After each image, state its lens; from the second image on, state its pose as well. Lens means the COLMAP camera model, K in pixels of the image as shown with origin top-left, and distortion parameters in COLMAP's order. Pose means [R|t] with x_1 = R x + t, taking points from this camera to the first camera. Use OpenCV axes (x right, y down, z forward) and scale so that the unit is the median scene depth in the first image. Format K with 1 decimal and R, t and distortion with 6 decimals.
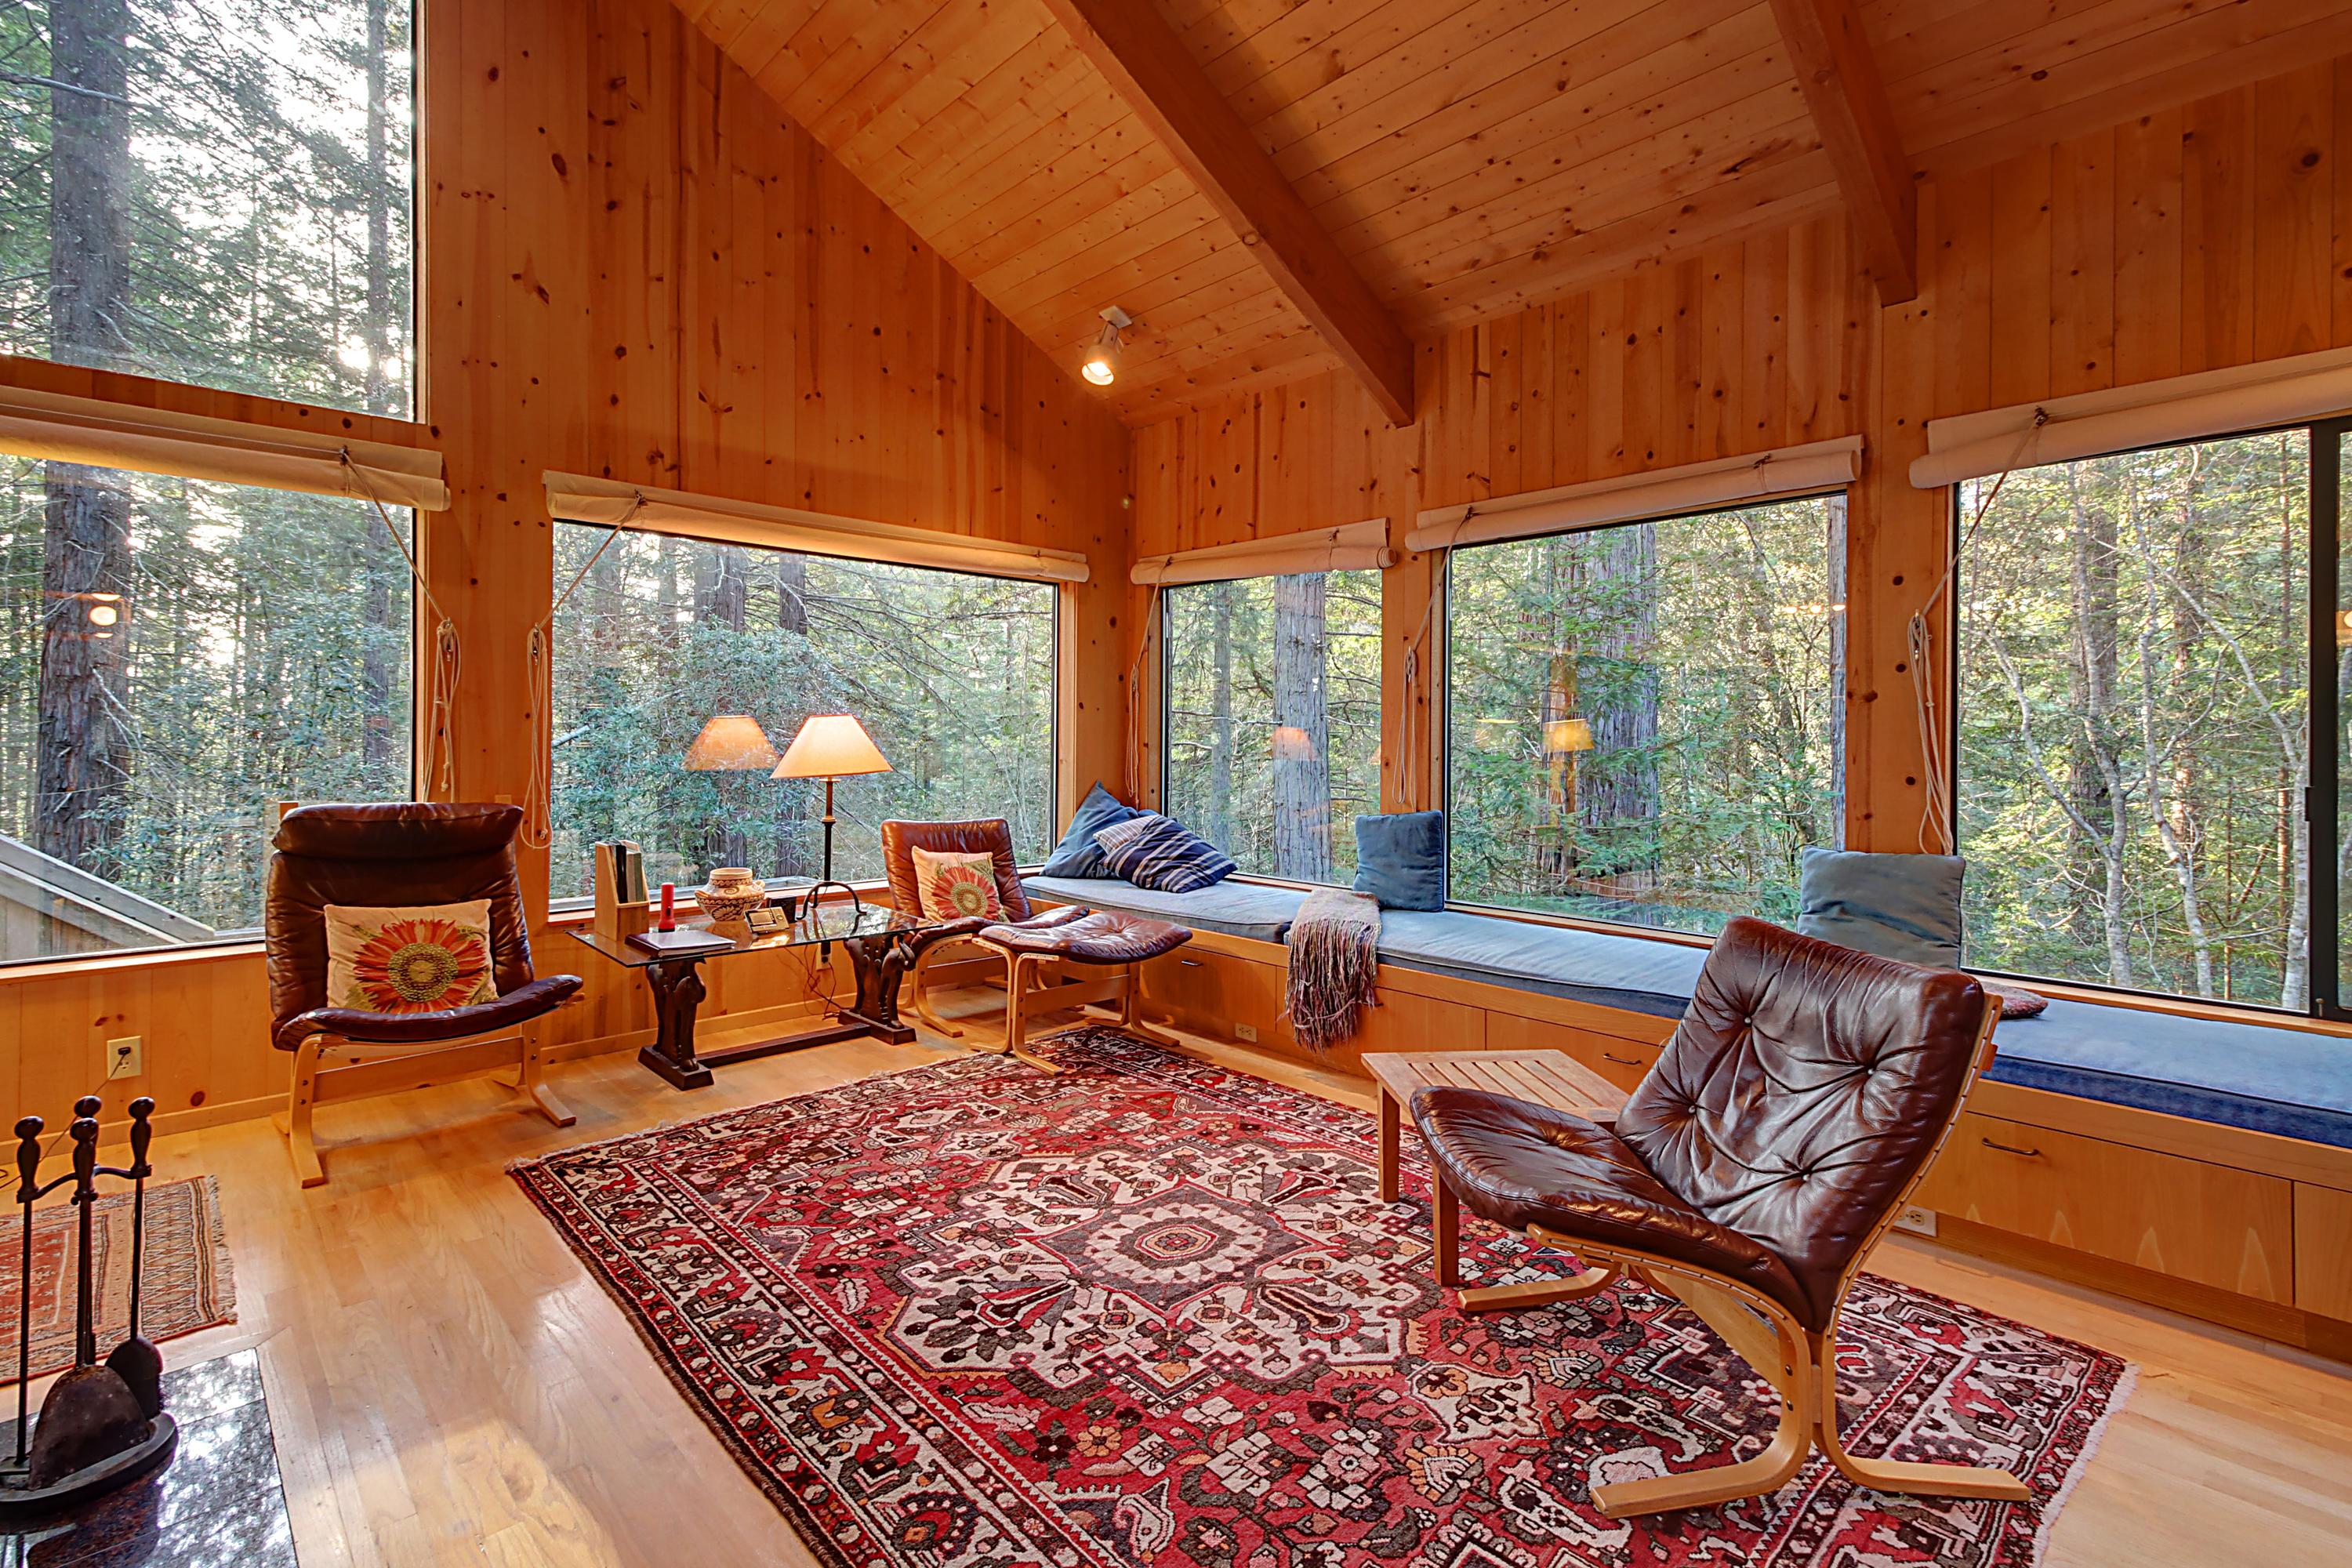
lens RADIAL K [[1100.3, 0, 1177.4], [0, 1100.3, 723.4], [0, 0, 1]] dist [0.023867, -0.000030]
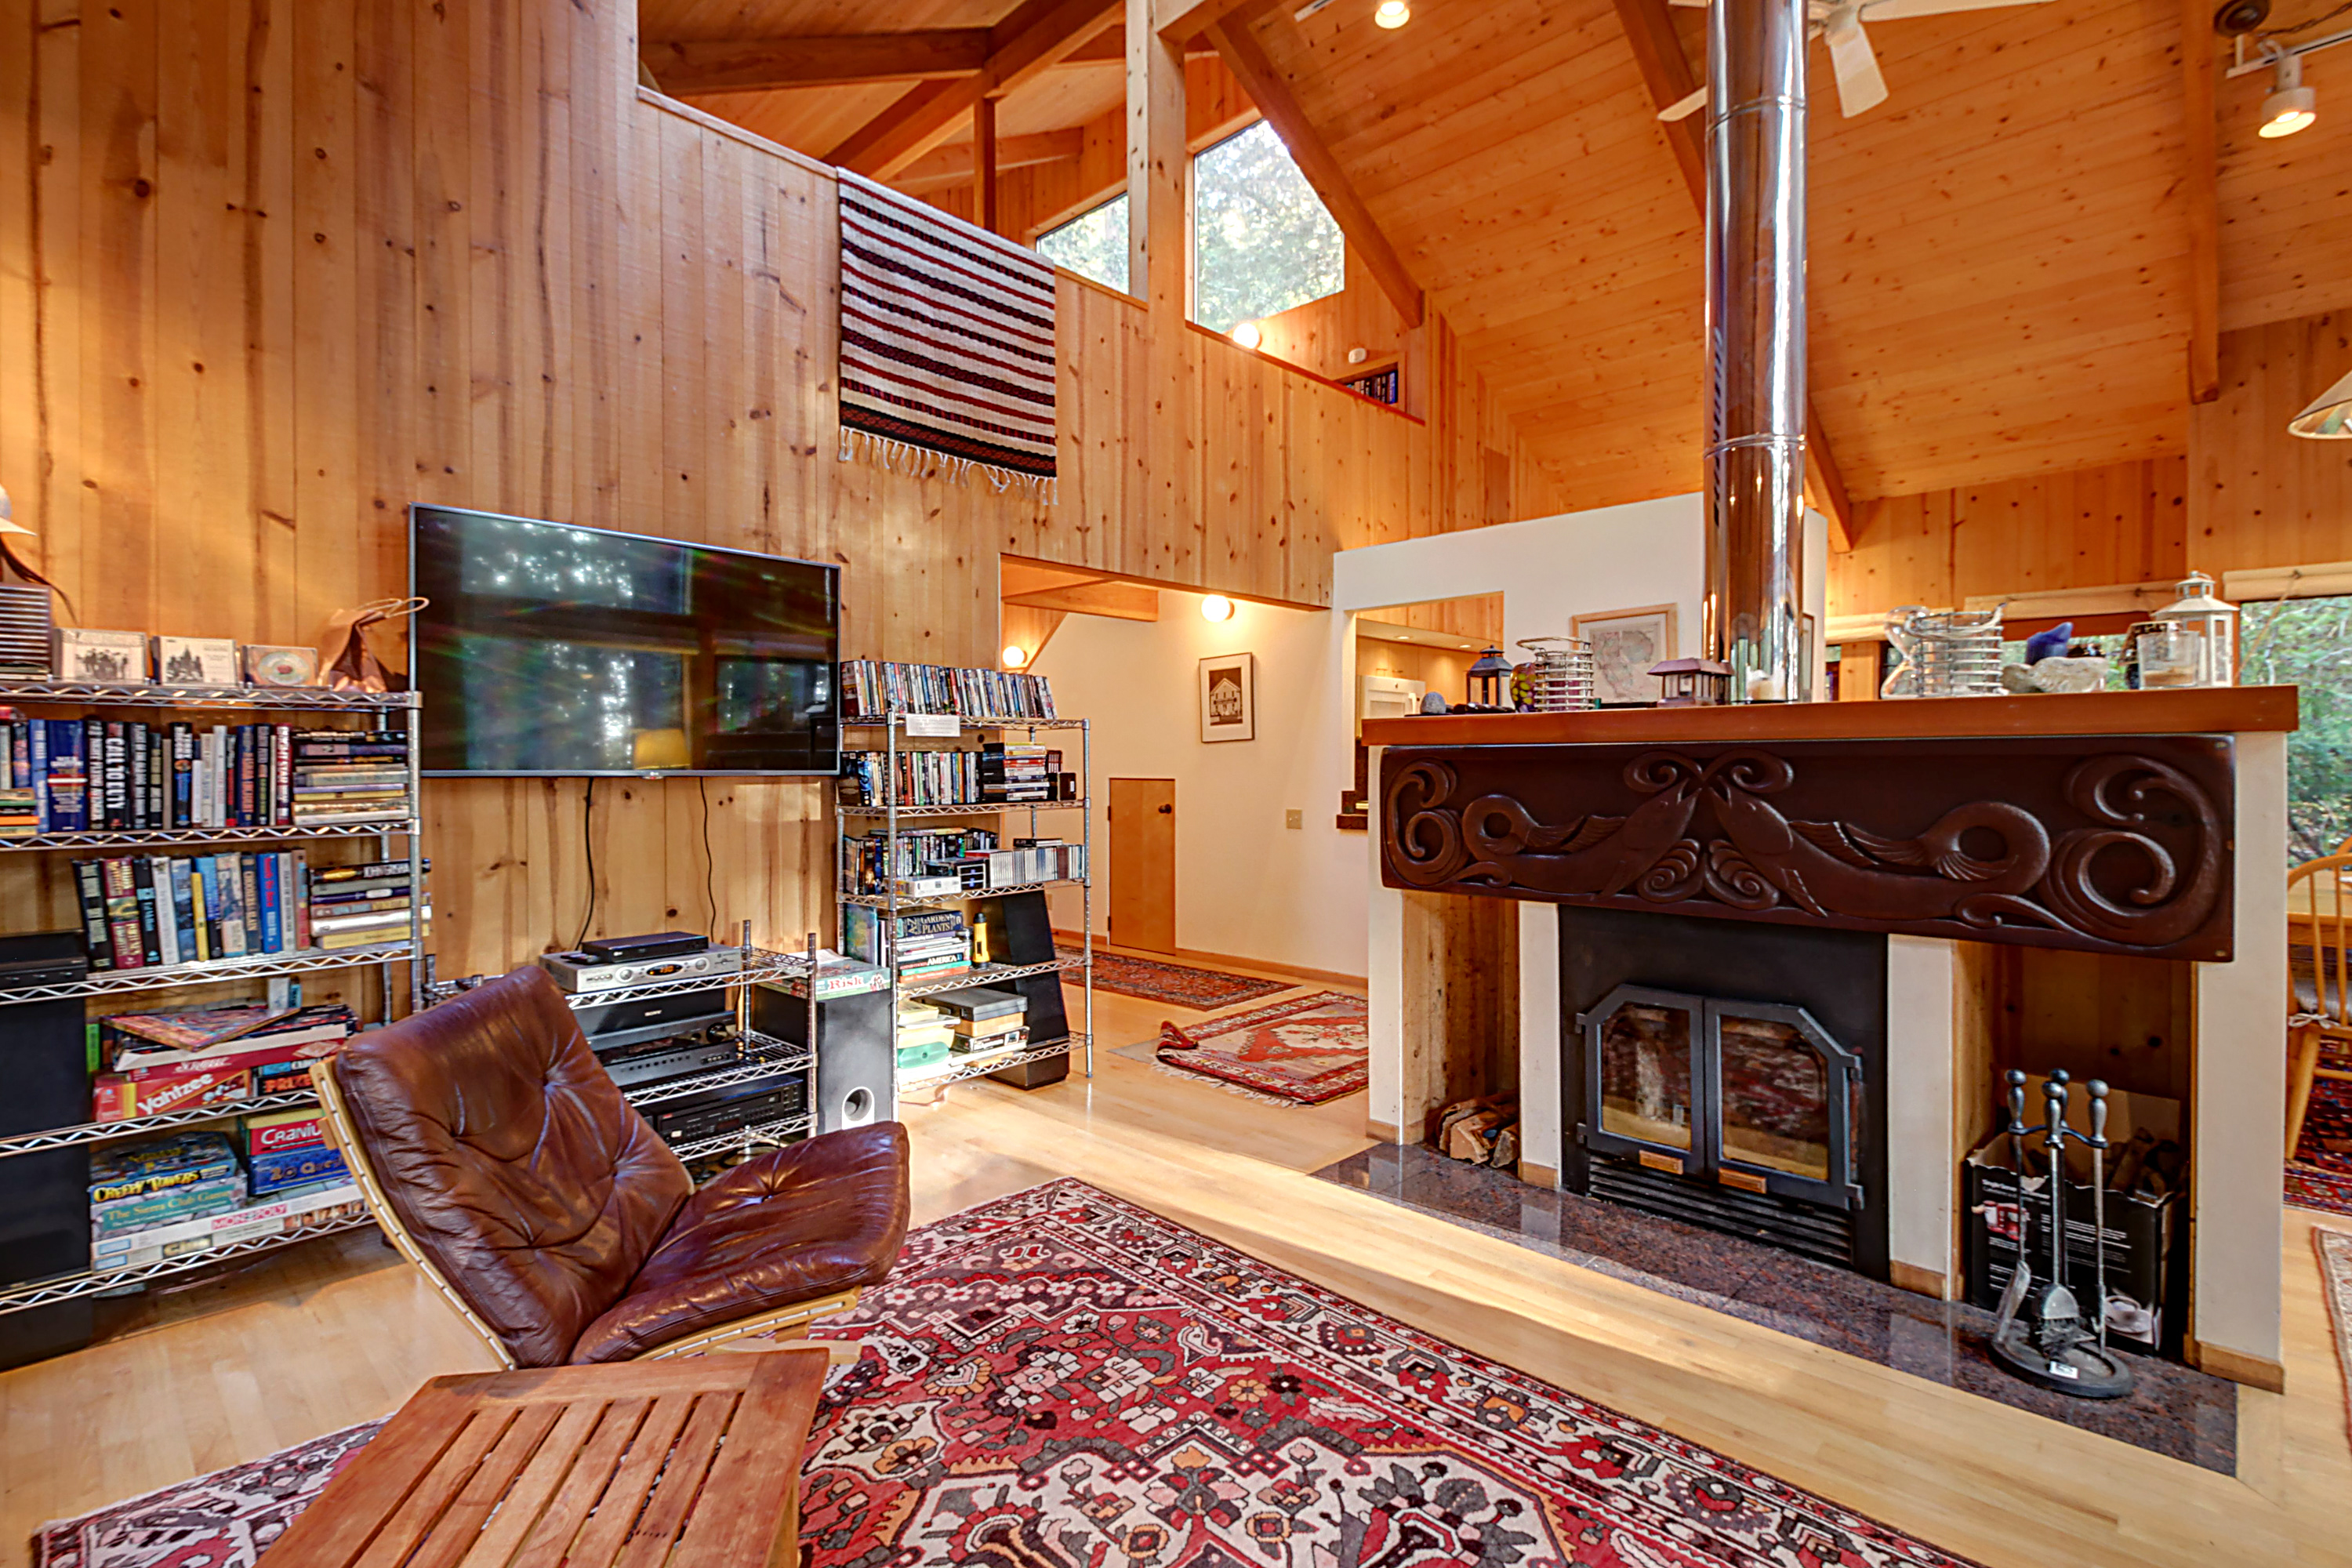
lens RADIAL K [[1110.6, 0, 1181.9], [0, 1110.6, 773.5], [0, 0, 1]] dist [0.026015, -0.013898]
pose [[-0.998861, -0.001784, -0.047673, 0.034457], [-0.001688, 0.999996, -0.002057, 0.006836], [0.047676, -0.001974, -0.998861, 1.381707]]
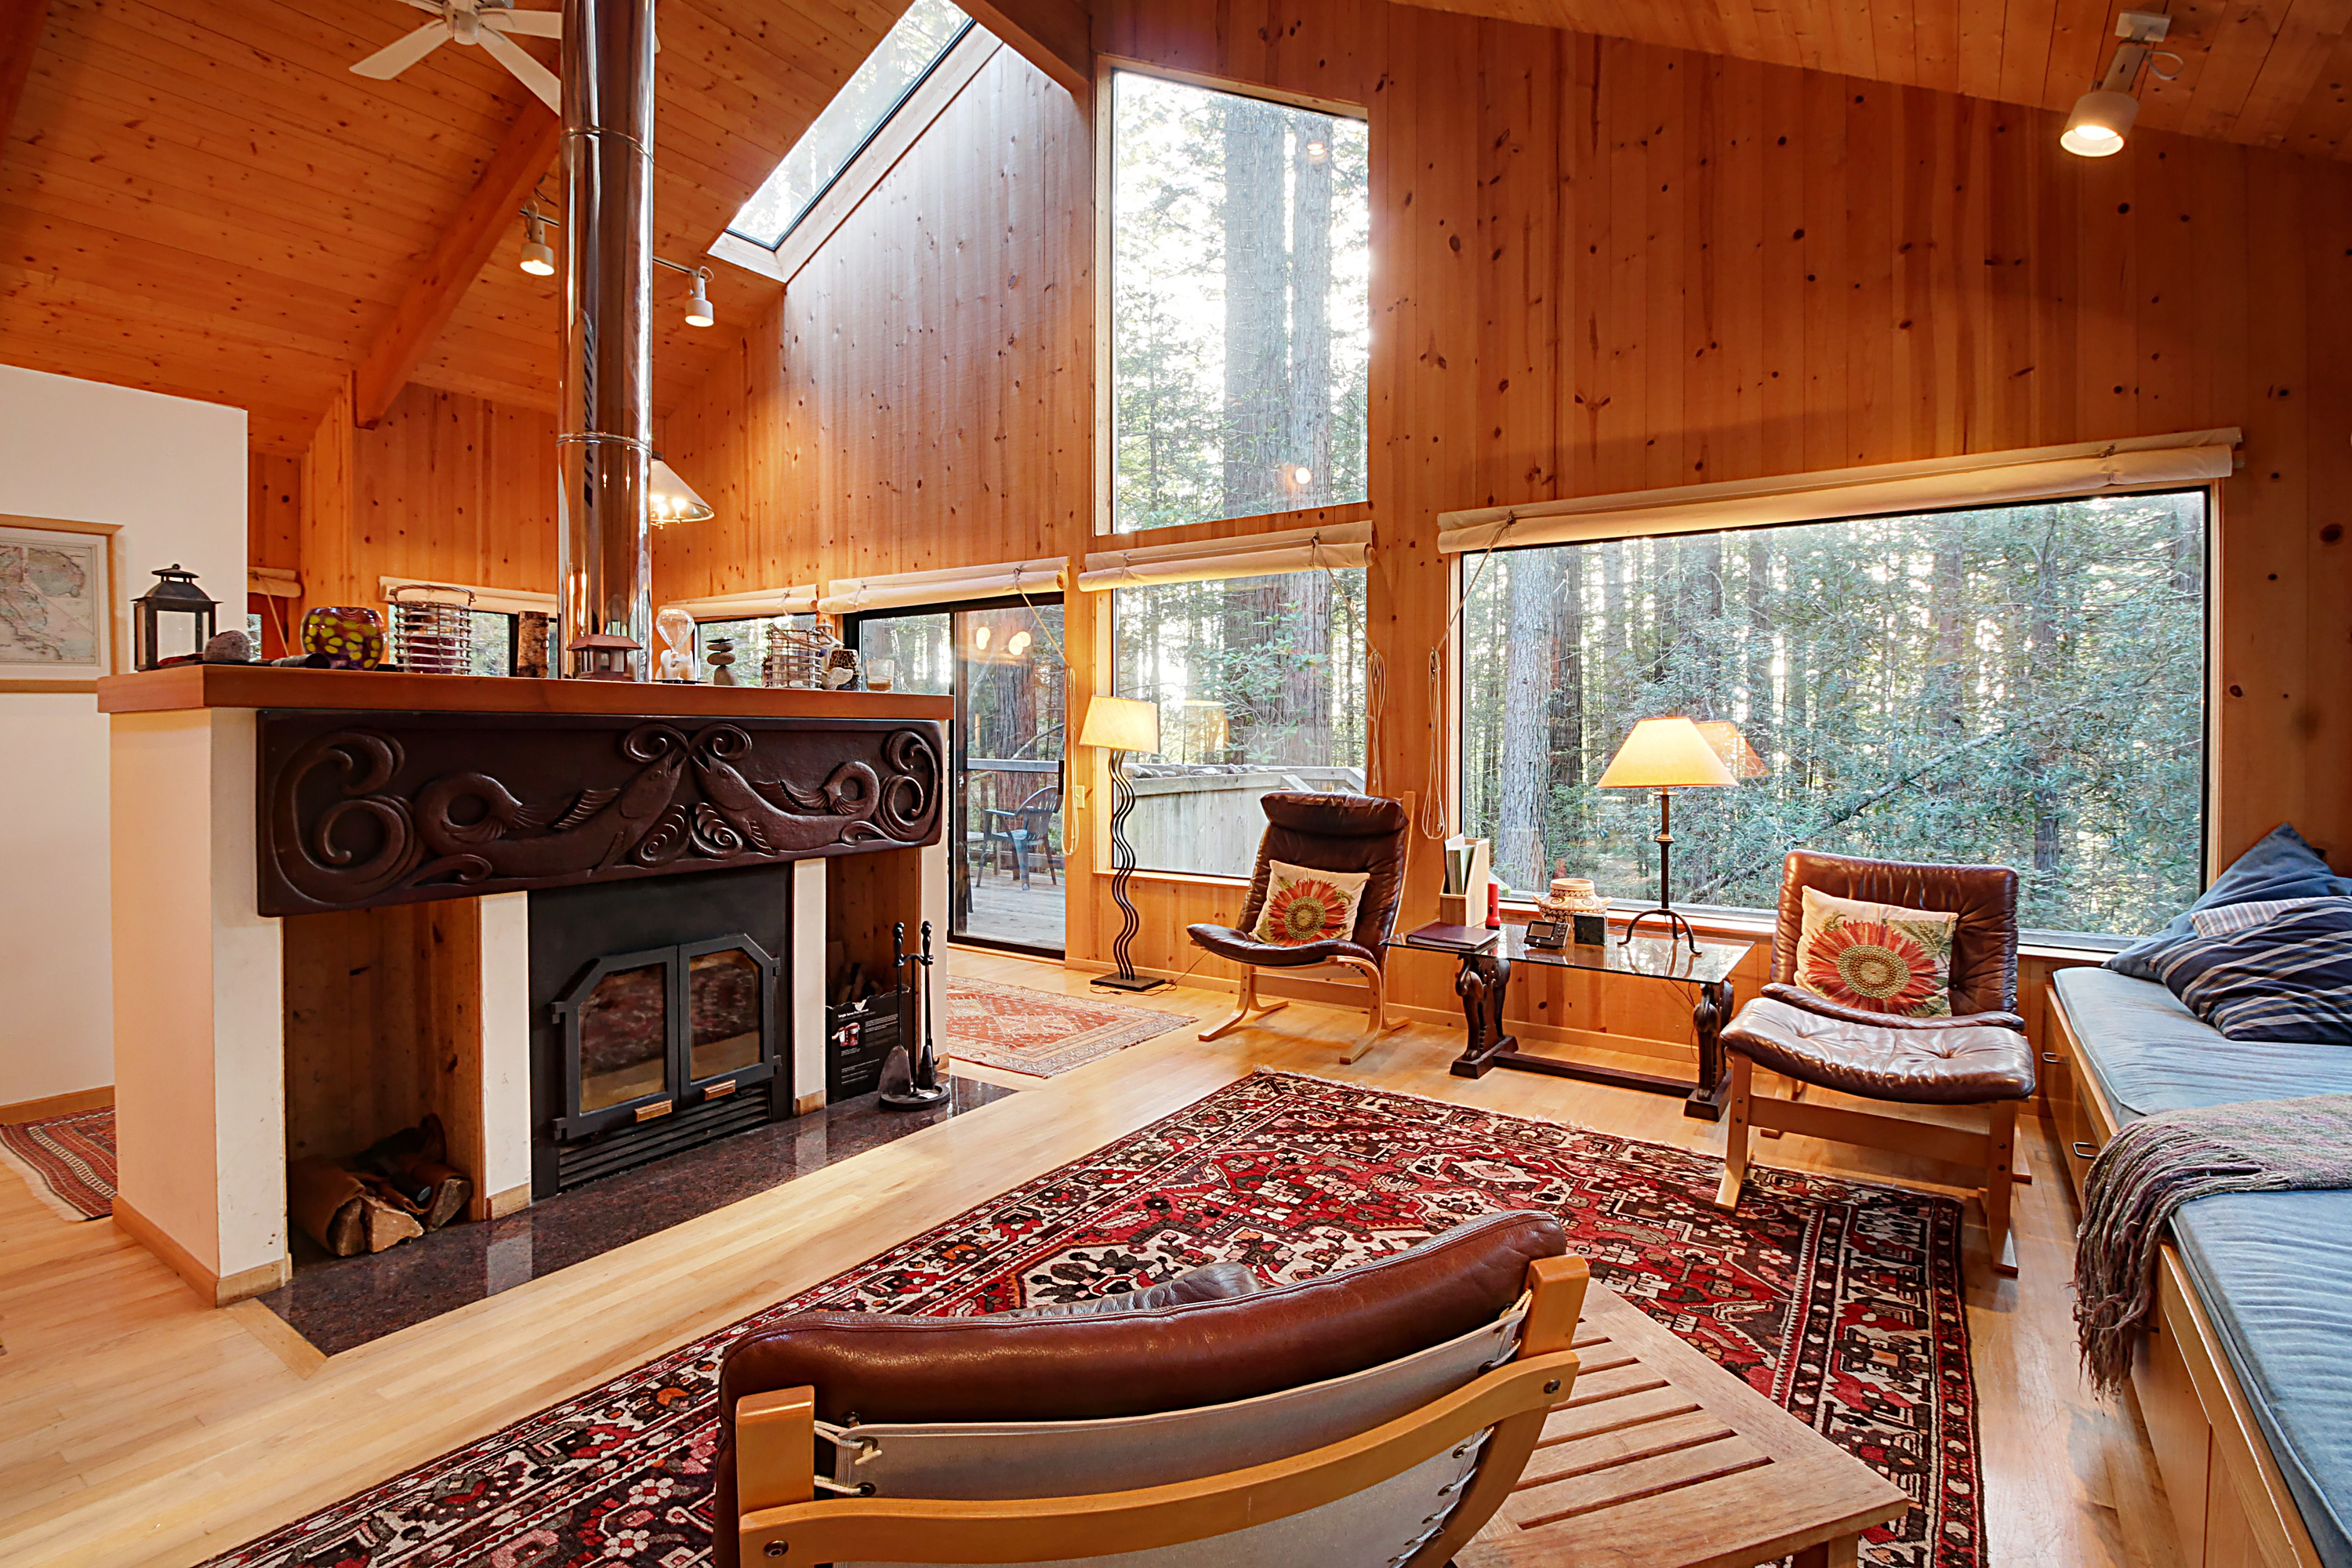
lens RADIAL K [[1112.7, 0, 1163.9], [0, 1112.7, 741.1], [0, 0, 1]] dist [0.007442, -0.014359]
pose [[0.210129, 0.000128, -0.977674, 0.702028], [0.011709, 0.999928, 0.002648, 0.003924], [0.977603, -0.012004, 0.210113, 0.647180]]
